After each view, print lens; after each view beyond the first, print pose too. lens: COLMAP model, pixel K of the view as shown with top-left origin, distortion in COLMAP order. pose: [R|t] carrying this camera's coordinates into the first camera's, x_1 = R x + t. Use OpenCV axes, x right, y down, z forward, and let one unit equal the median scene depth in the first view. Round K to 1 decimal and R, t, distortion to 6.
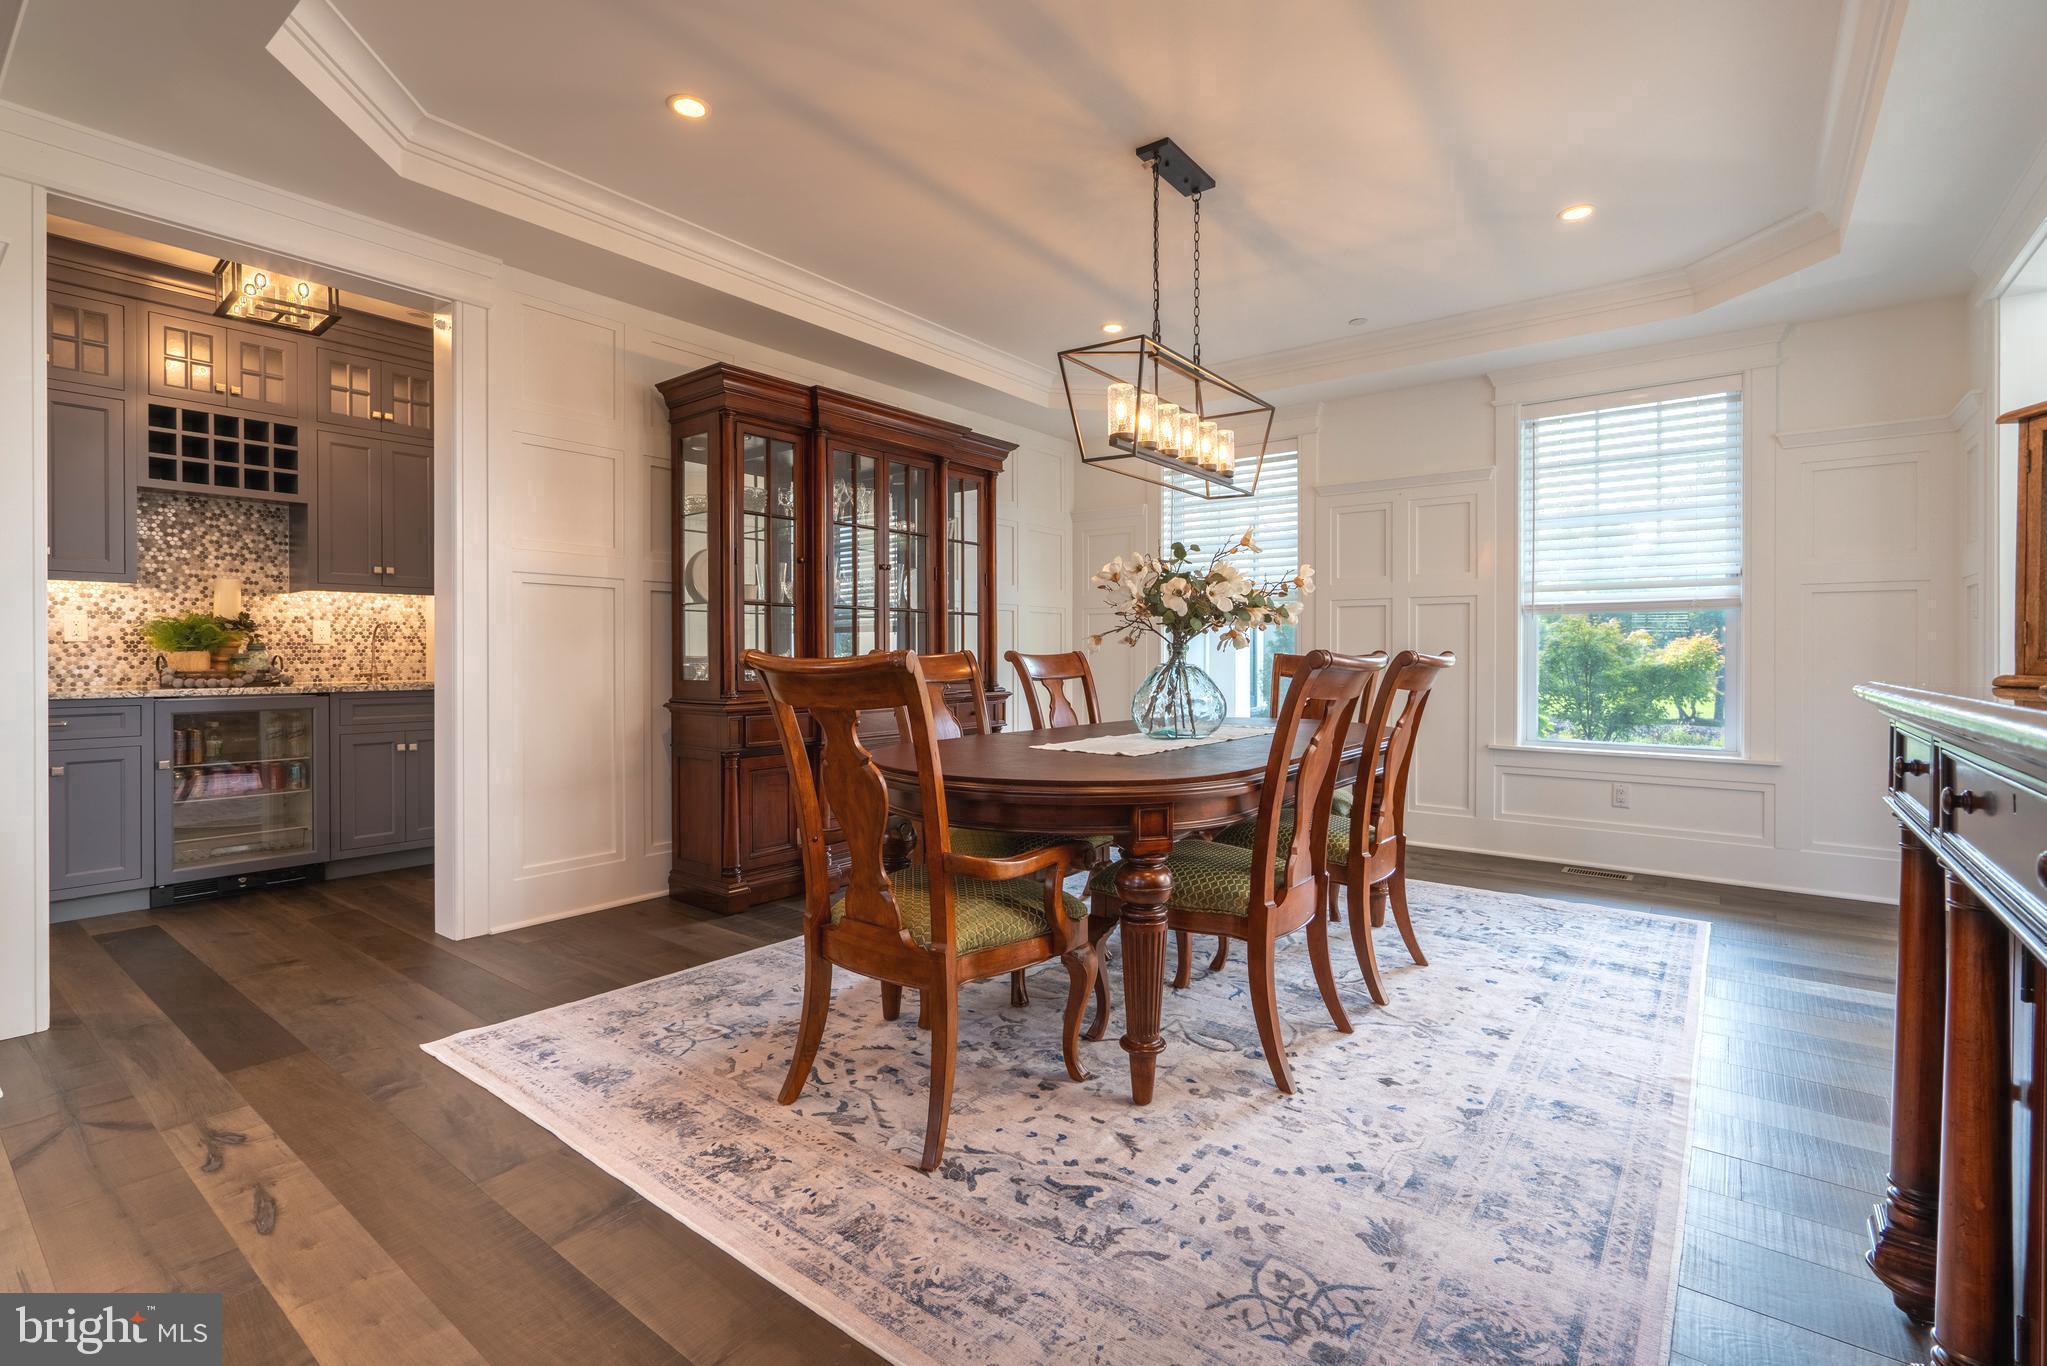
lens RADIAL K [[931.1, 0, 996.6], [0, 931.1, 680.1], [0, 0, 1]] dist [-0.002442, 0.001543]
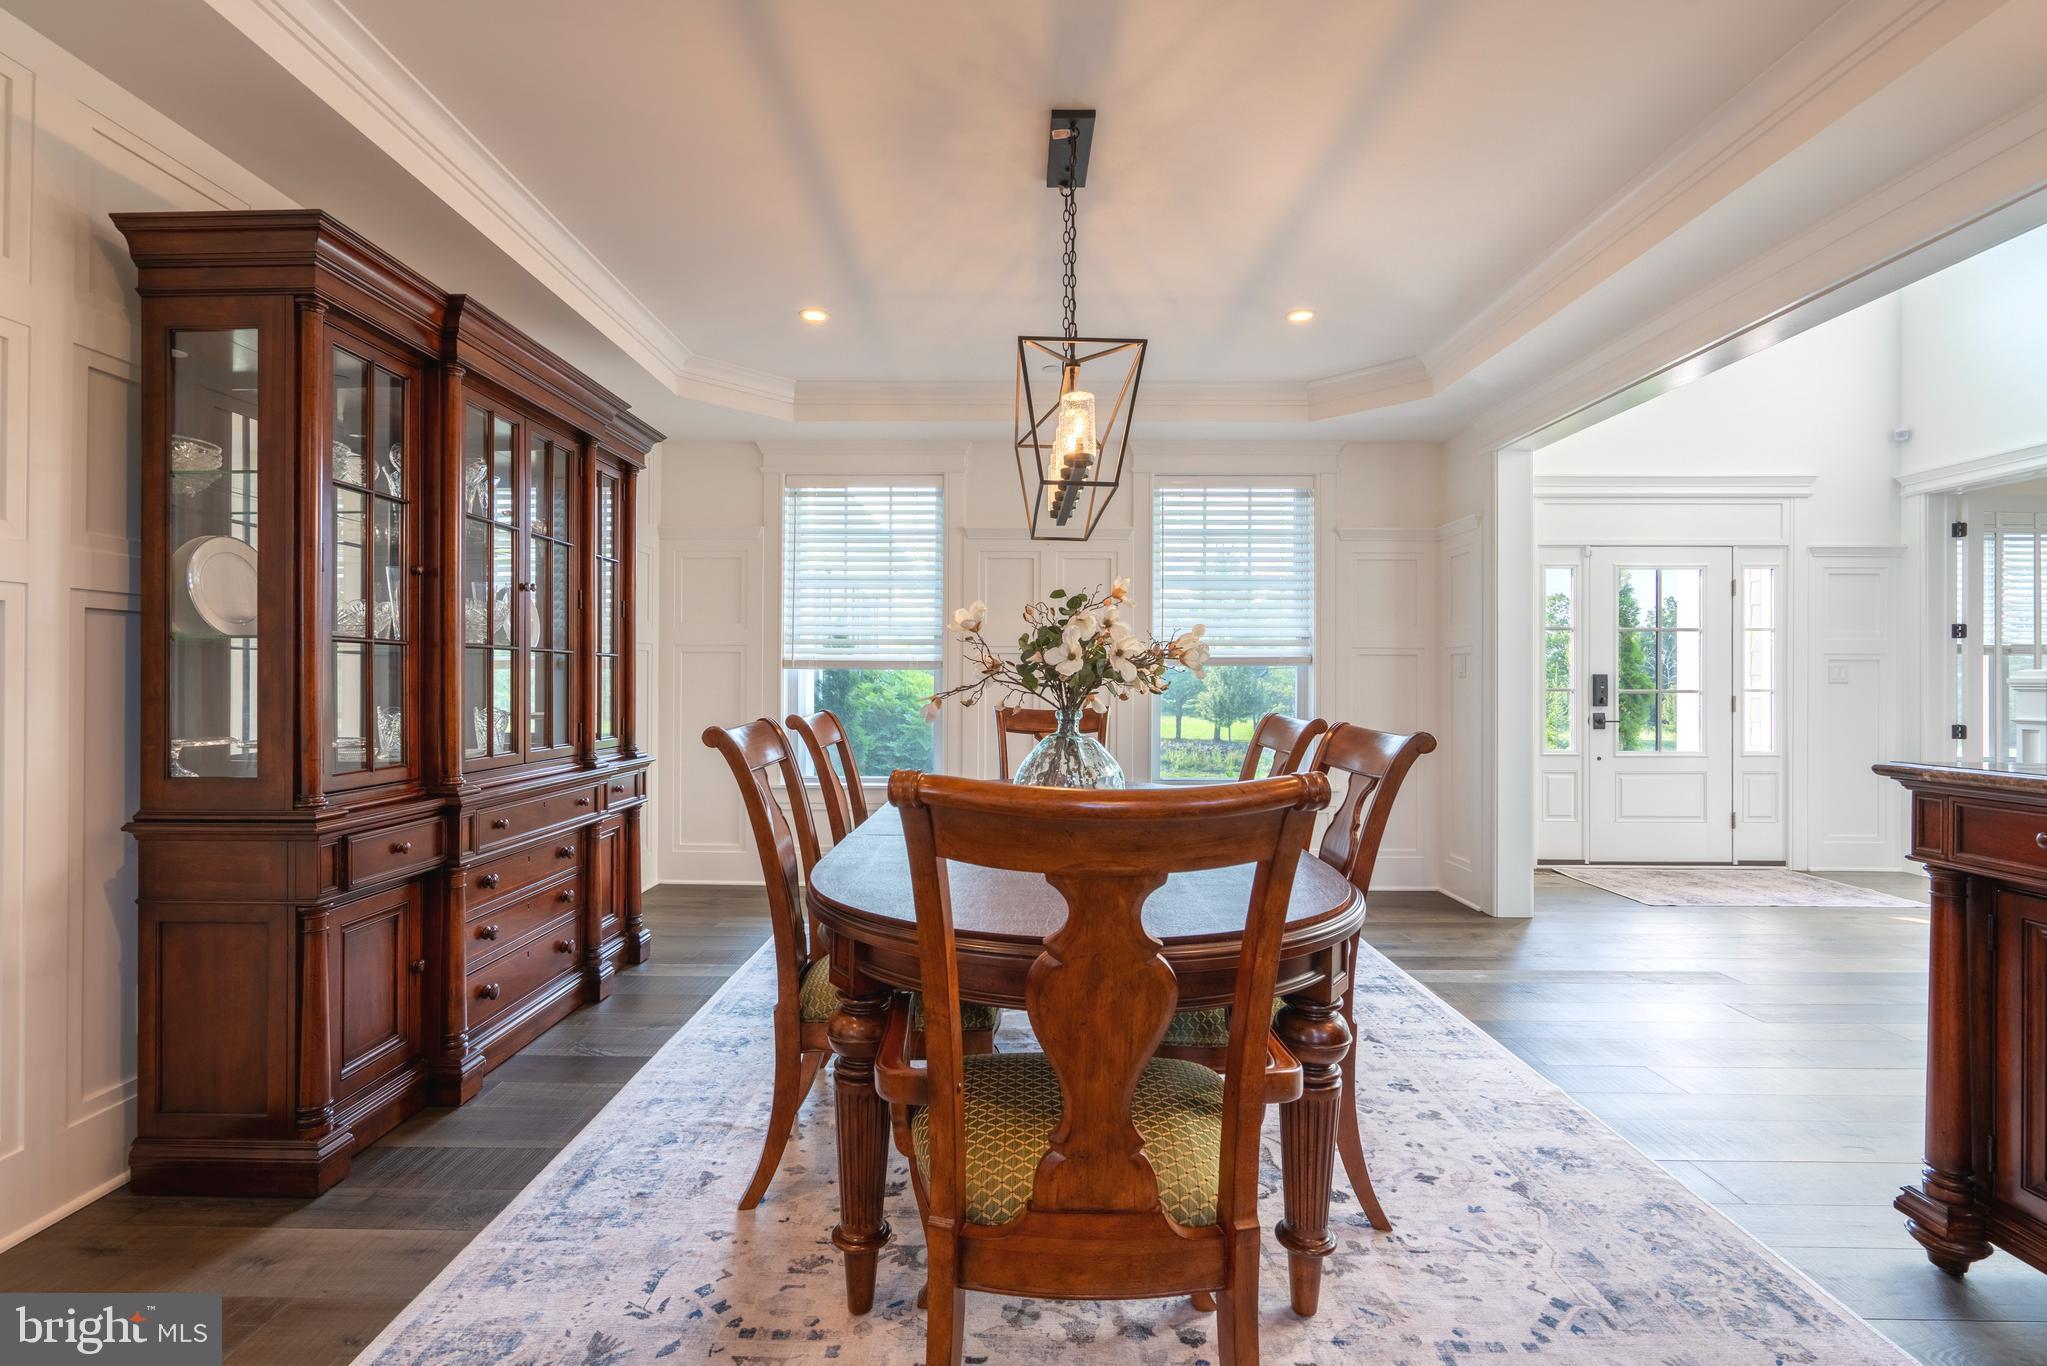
lens RADIAL K [[931.1, 0, 1026.1], [0, 931.1, 691.3], [0, 0, 1]] dist [-0.002442, 0.001543]
pose [[0.791249, -0.005128, 0.611473, -0.446141], [0.015036, 0.999826, -0.011072, -0.058982], [-0.611309, 0.017955, 0.791188, 0.446160]]
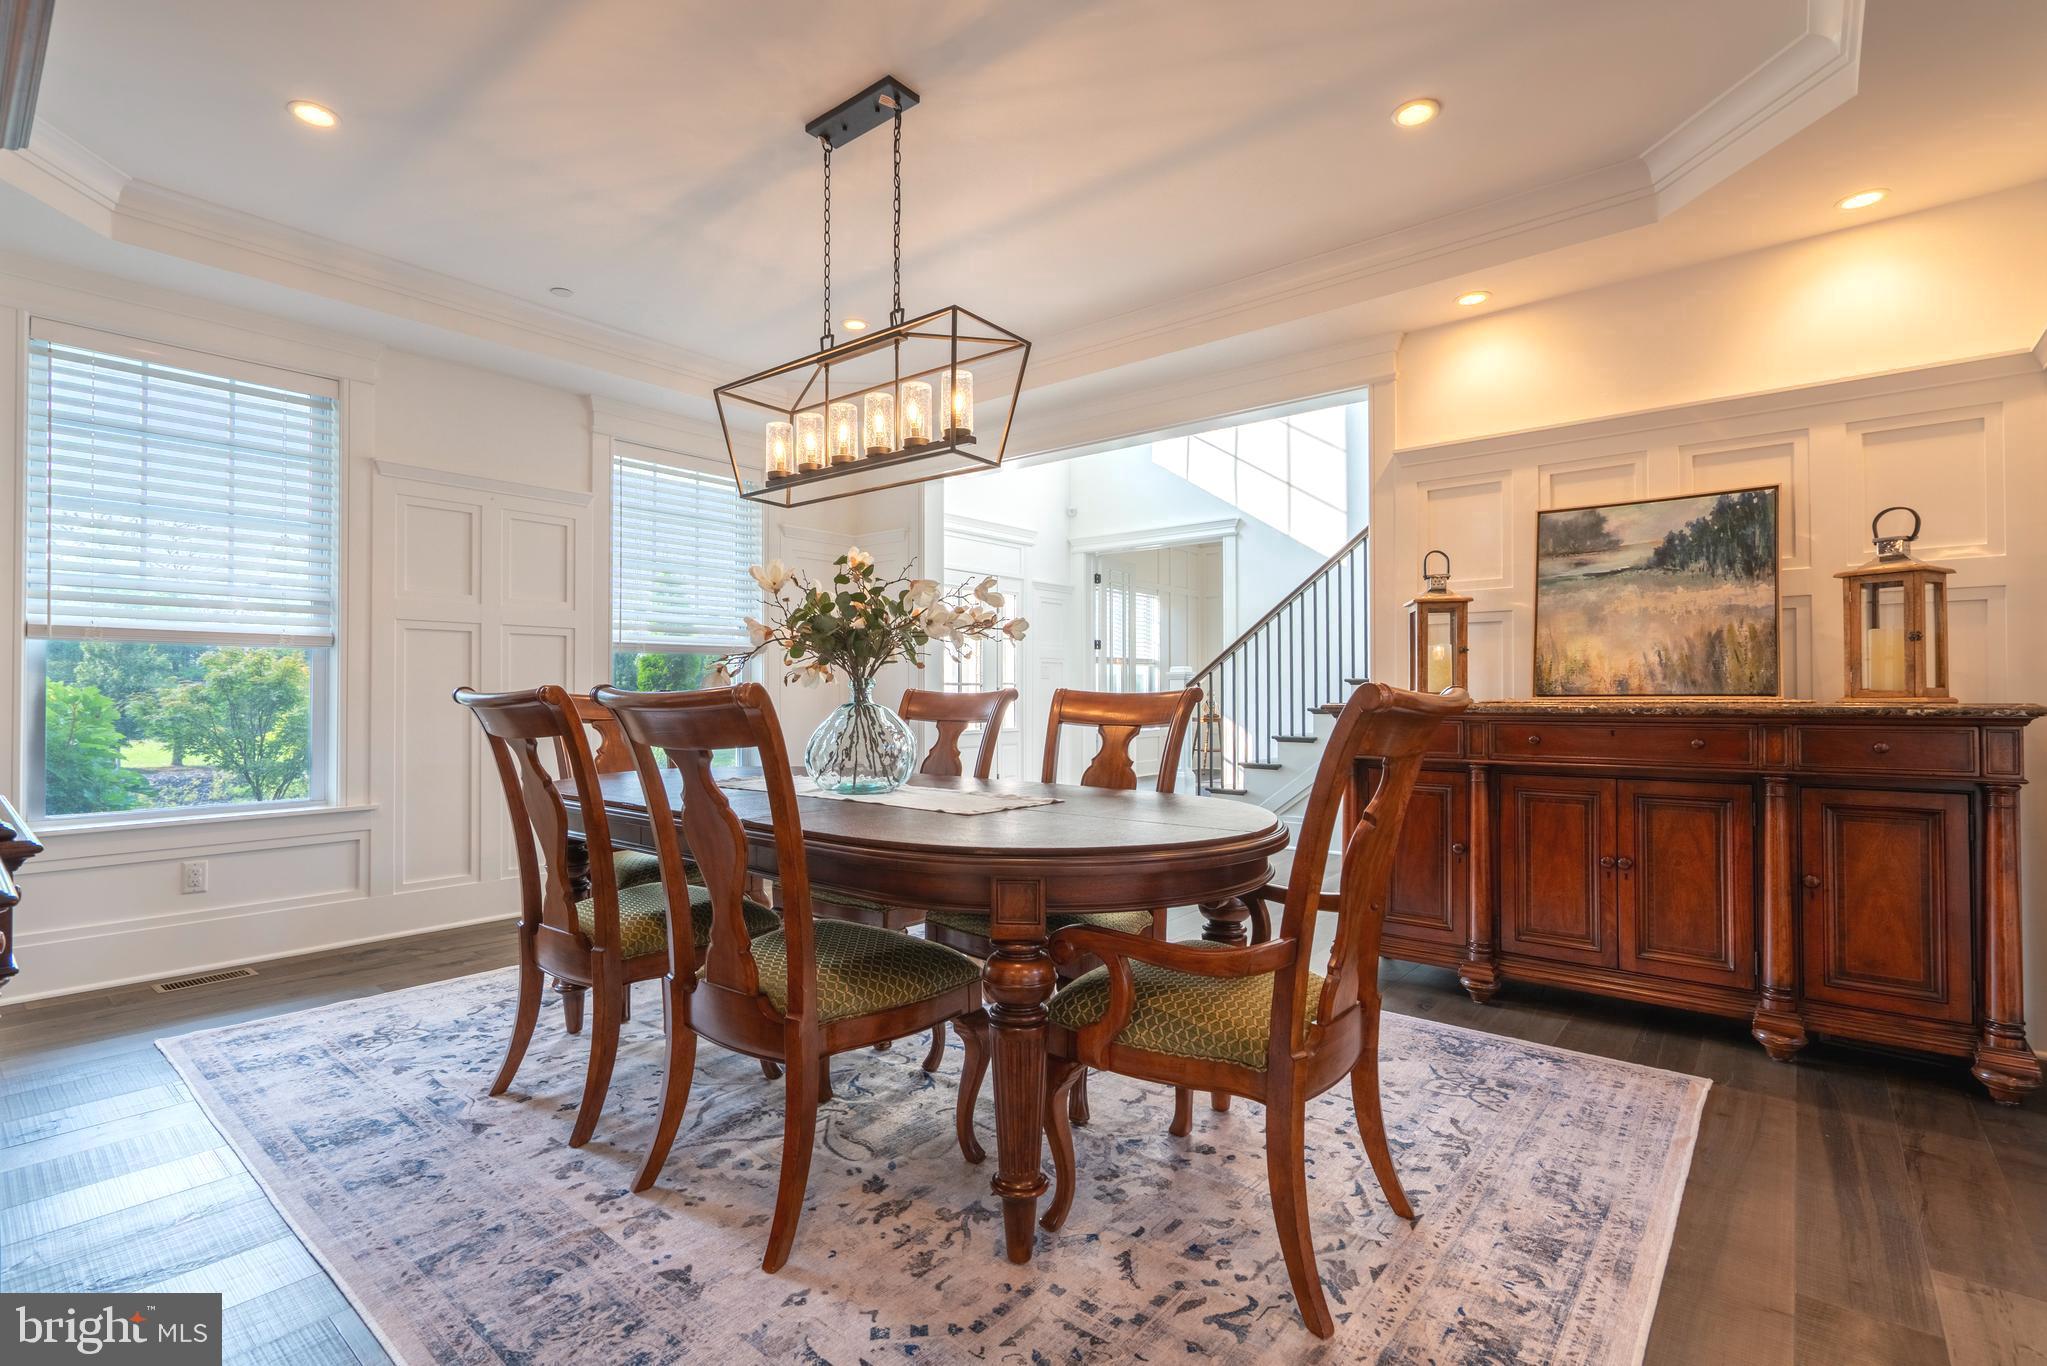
lens RADIAL K [[931.1, 0, 1031.1], [0, 931.1, 711.6], [0, 0, 1]] dist [-0.002442, 0.001543]
pose [[0.026232, -0.025672, 0.999326, -0.809024], [0.029500, 0.999255, 0.024896, -0.035144], [-0.999221, 0.028827, 0.026969, 1.039790]]
